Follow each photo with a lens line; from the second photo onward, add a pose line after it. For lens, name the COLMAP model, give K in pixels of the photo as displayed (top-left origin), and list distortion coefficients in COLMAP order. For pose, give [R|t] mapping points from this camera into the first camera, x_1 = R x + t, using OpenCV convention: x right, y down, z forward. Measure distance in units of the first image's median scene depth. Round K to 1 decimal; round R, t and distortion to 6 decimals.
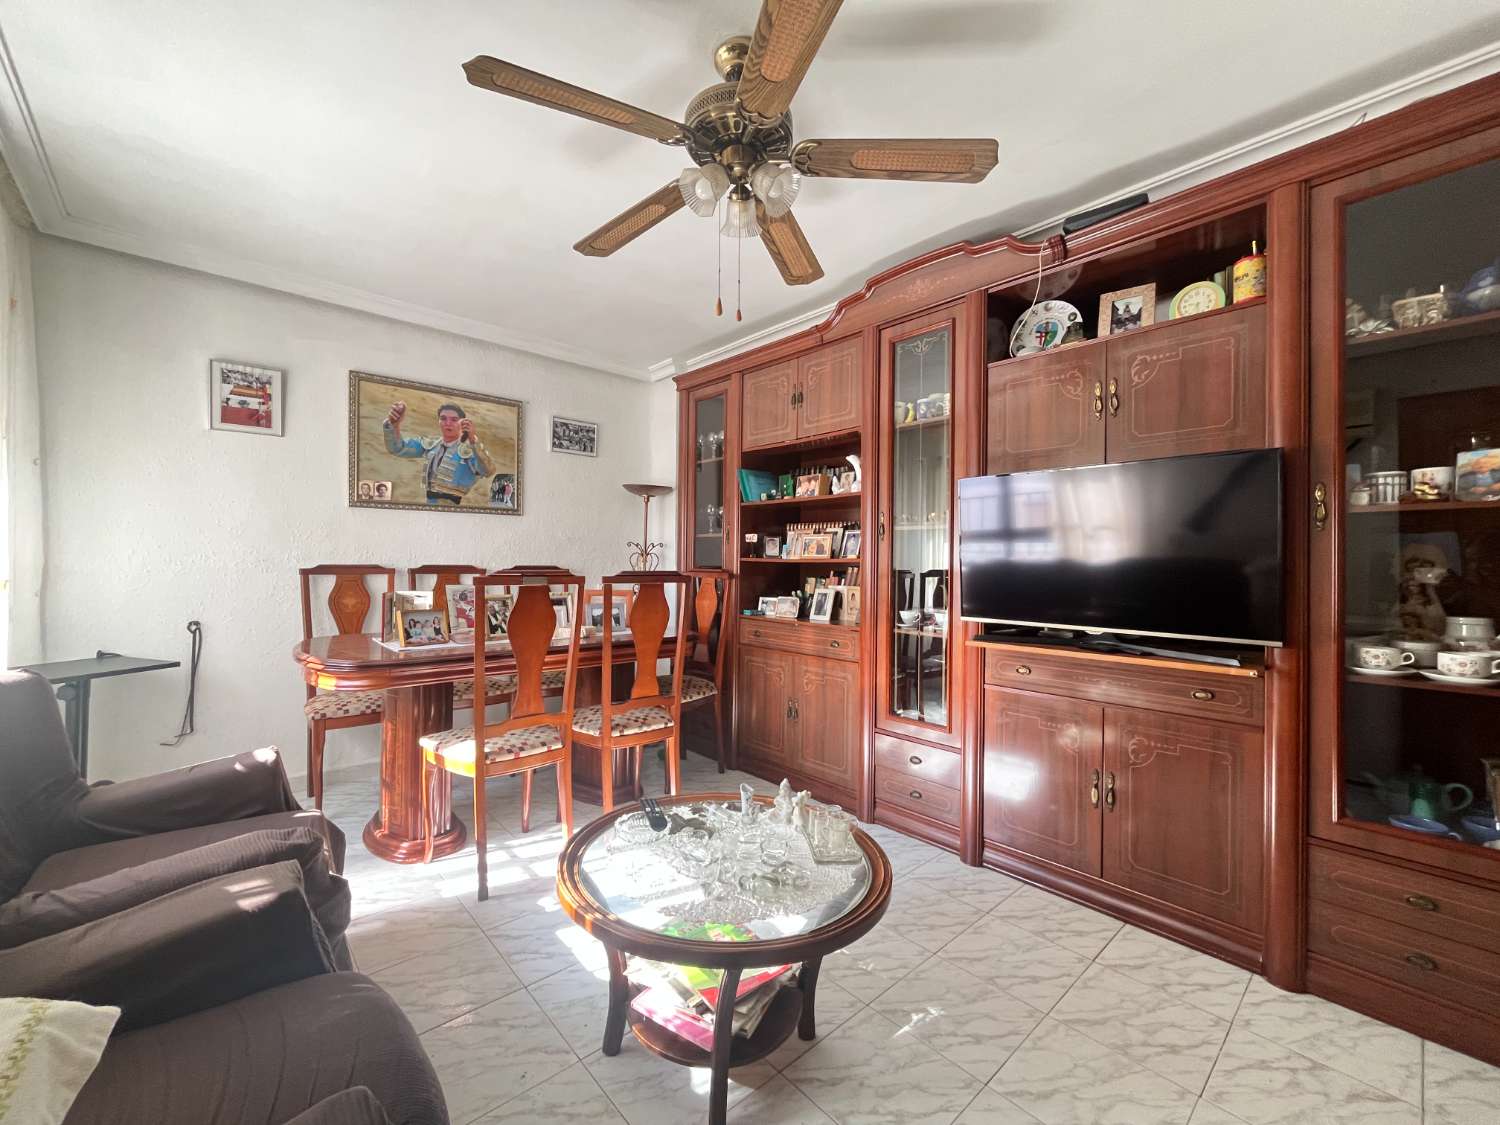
lens RADIAL K [[612.8, 0, 749.2], [0, 612.8, 563.5], [0, 0, 1]] dist [-0.000791, -0.000444]
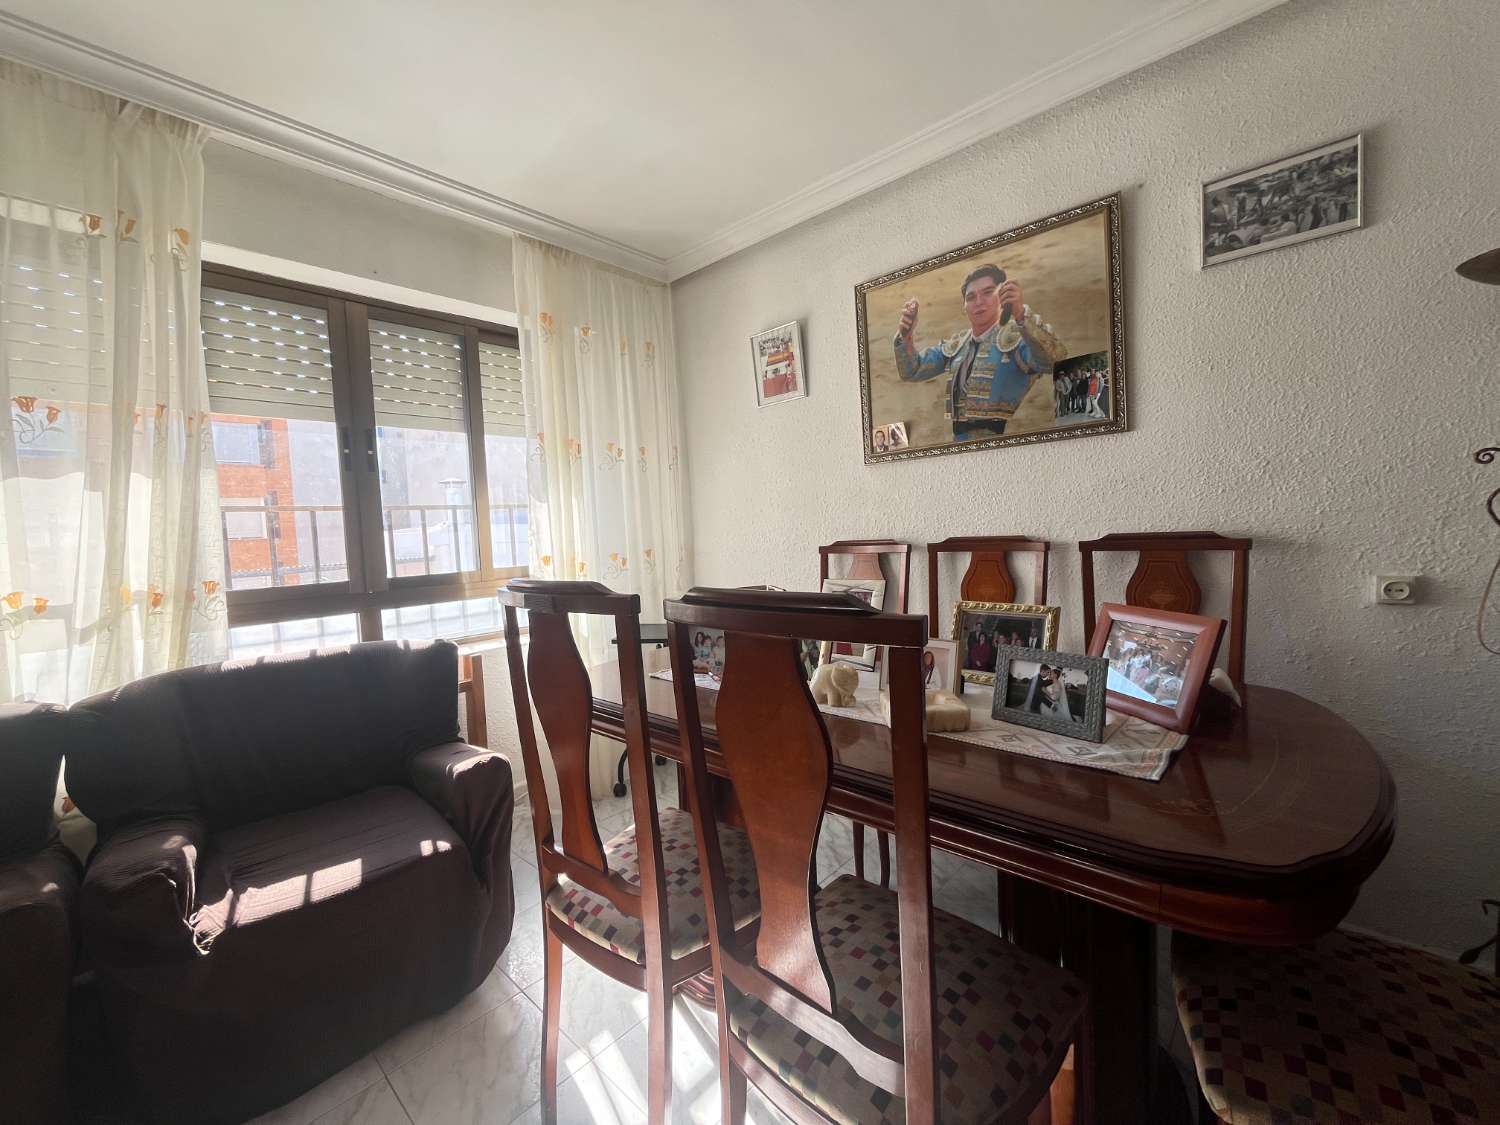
lens RADIAL K [[612.8, 0, 755.1], [0, 612.8, 558.1], [0, 0, 1]] dist [-0.000791, -0.000444]
pose [[0.090105, 0.037118, -0.995240, 0.099501], [0.047943, 0.997985, 0.041561, -0.012949], [0.994778, -0.051459, 0.088144, 0.719294]]
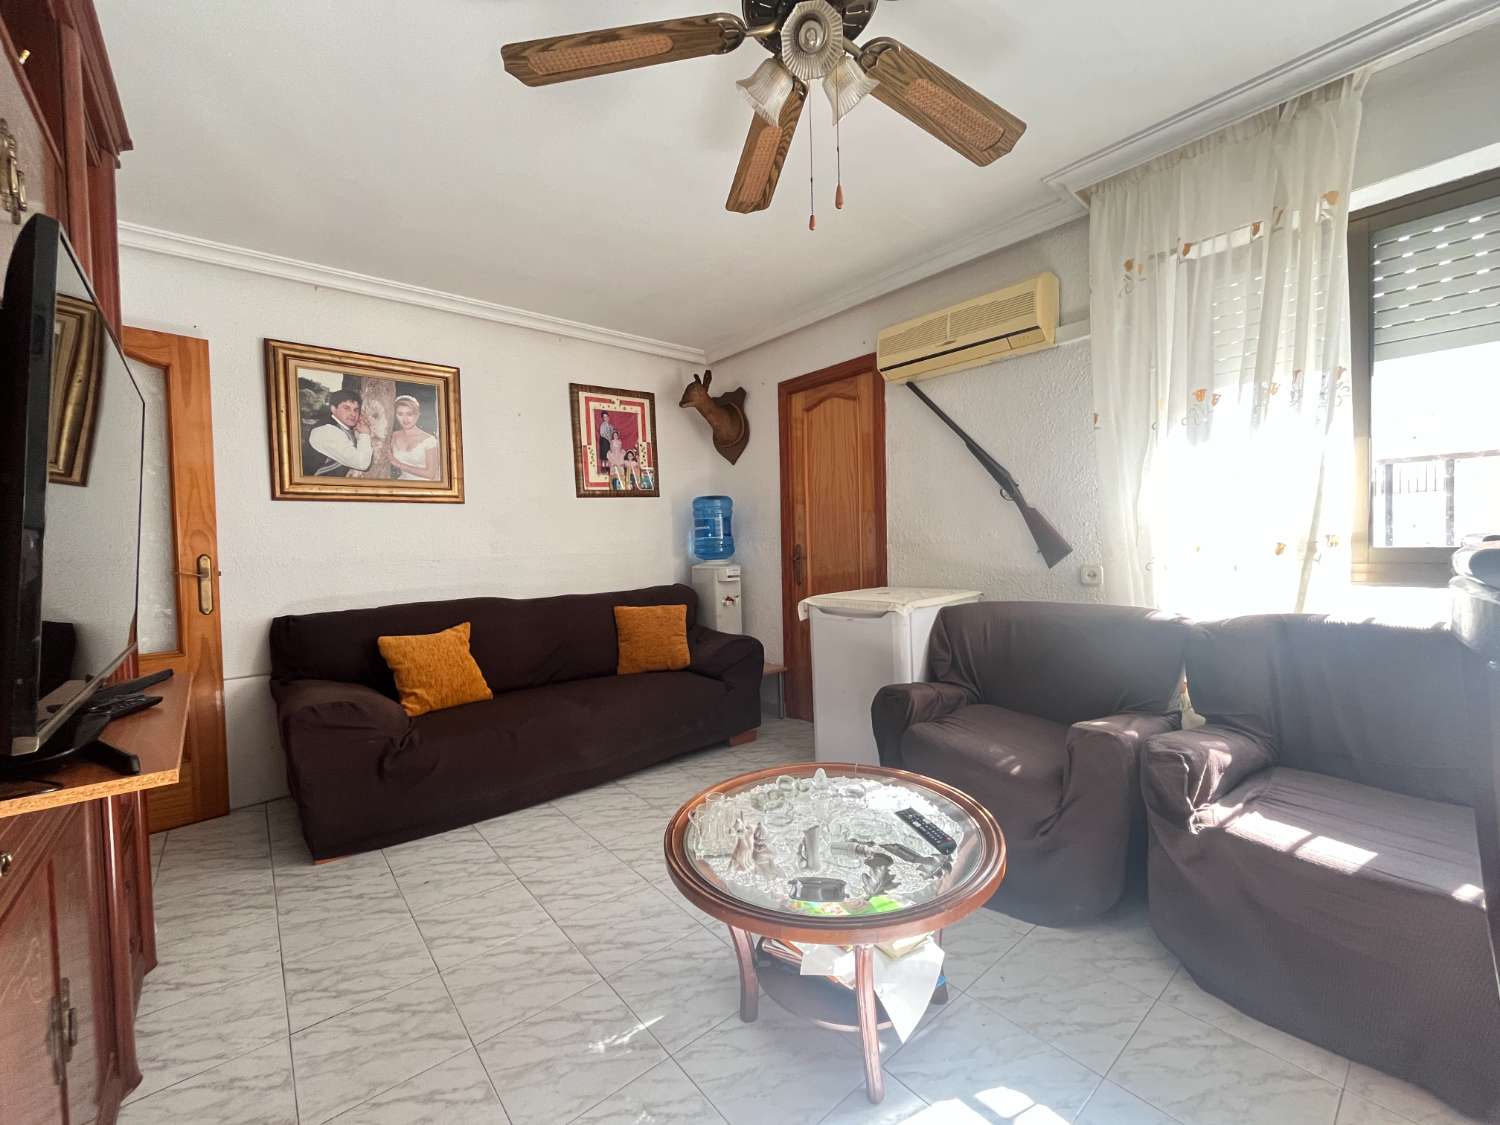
lens RADIAL K [[612.8, 0, 756.2], [0, 612.8, 561.2], [0, 0, 1]] dist [-0.000791, -0.000444]
pose [[-0.999128, 0.016476, 0.038373, 0.041320], [0.017616, 0.999408, 0.029565, -0.000316], [-0.037863, 0.030215, -0.998826, 0.816228]]
